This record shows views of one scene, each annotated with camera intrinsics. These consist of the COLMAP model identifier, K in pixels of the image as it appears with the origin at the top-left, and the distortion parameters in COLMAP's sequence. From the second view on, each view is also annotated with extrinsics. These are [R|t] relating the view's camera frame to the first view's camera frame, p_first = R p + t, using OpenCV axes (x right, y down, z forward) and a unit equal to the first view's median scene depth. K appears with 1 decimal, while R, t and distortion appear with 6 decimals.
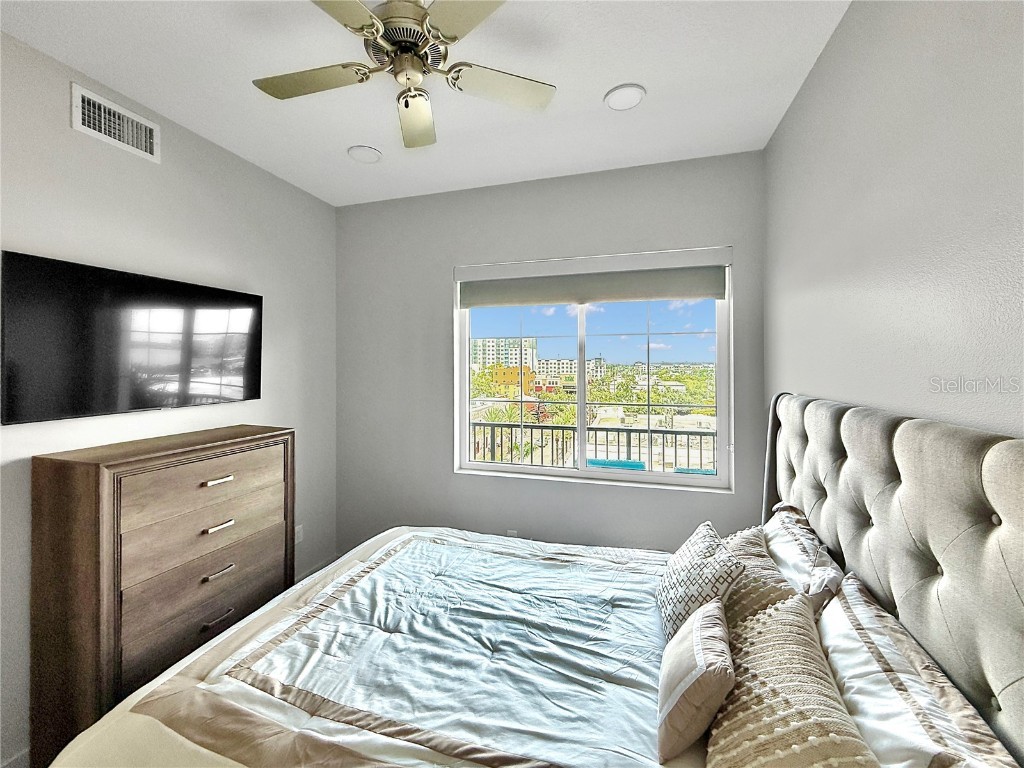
lens RADIAL K [[414.2, 0, 513.6], [0, 414.2, 364.2], [0, 0, 1]] dist [0.000888, -0.000047]
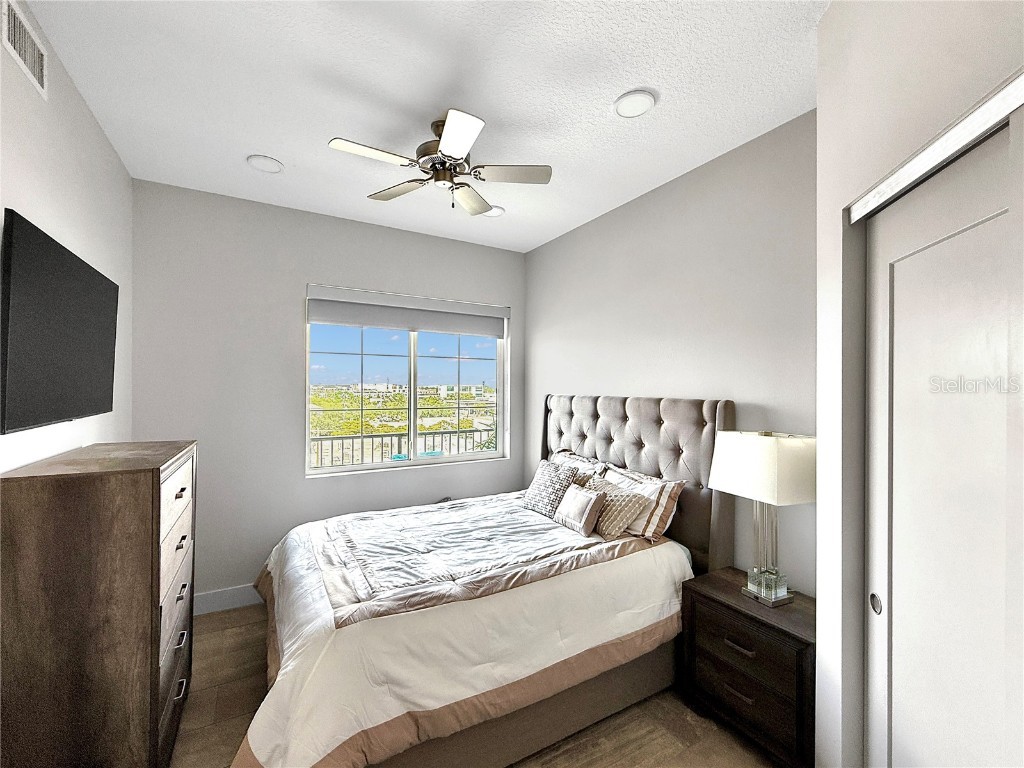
lens RADIAL K [[427.5, 0, 506.9], [0, 427.5, 393.8], [0, 0, 1]] dist [0.000035, -0.000123]
pose [[0.679840, -0.005186, 0.733342, -1.188956], [-0.007184, 0.999880, 0.013731, 0.054699], [-0.733325, -0.014604, 0.679721, -0.230977]]
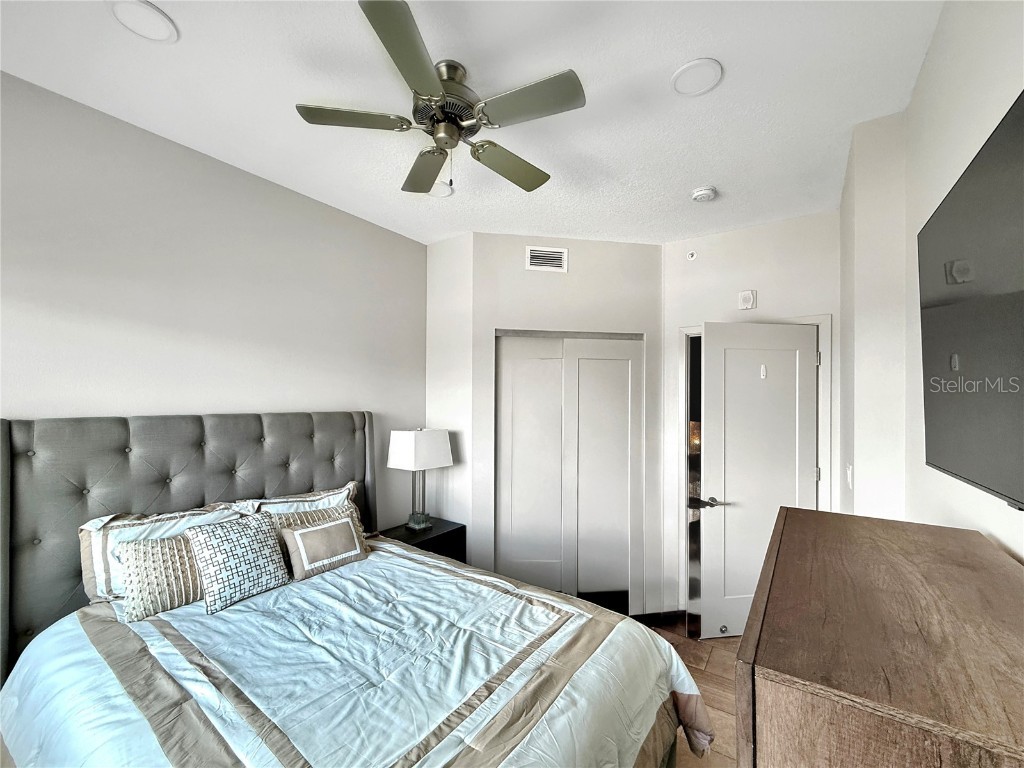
lens RADIAL K [[427.5, 0, 506.9], [0, 427.5, 393.8], [0, 0, 1]] dist [0.000035, -0.000123]
pose [[-0.946540, -0.000337, 0.322586, -0.775559], [-0.004992, 0.999895, -0.013603, 0.037603], [-0.322548, -0.014486, -0.946442, 2.003894]]
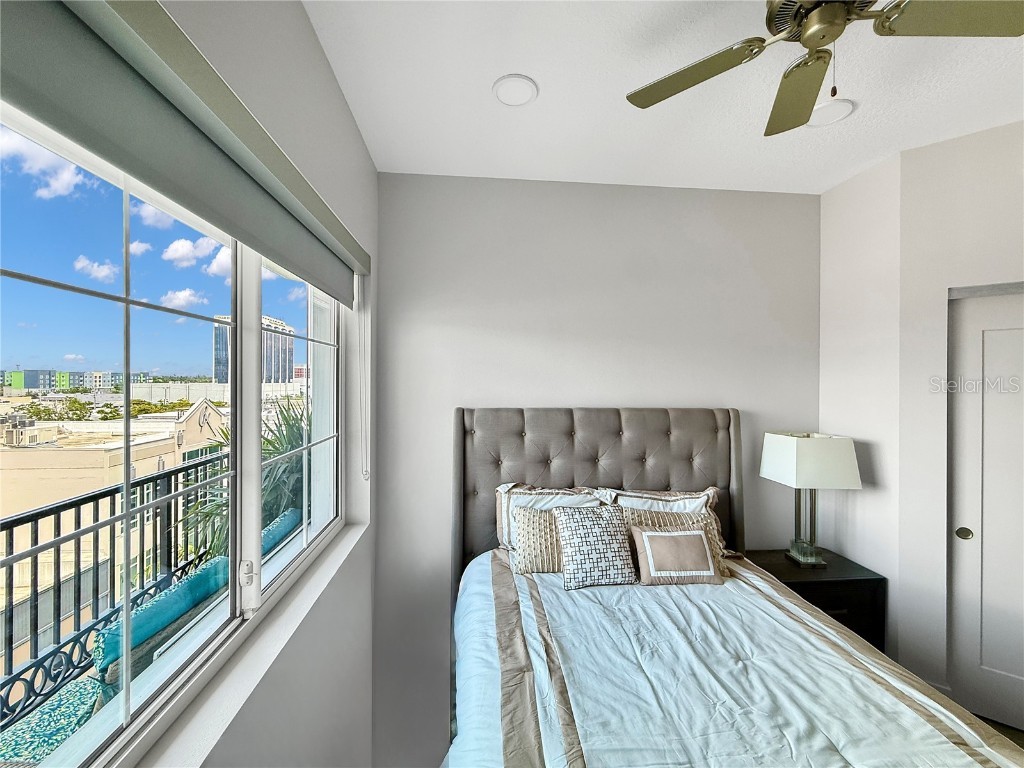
lens RADIAL K [[413.4, 0, 507.3], [0, 413.4, 379.9], [0, 0, 1]] dist [-0.000109, 0.000218]
pose [[-0.364596, -0.000988, 0.931165, -0.746570], [-0.008023, 0.999966, -0.002081, -0.013543], [-0.931131, -0.008230, -0.364591, 1.785076]]
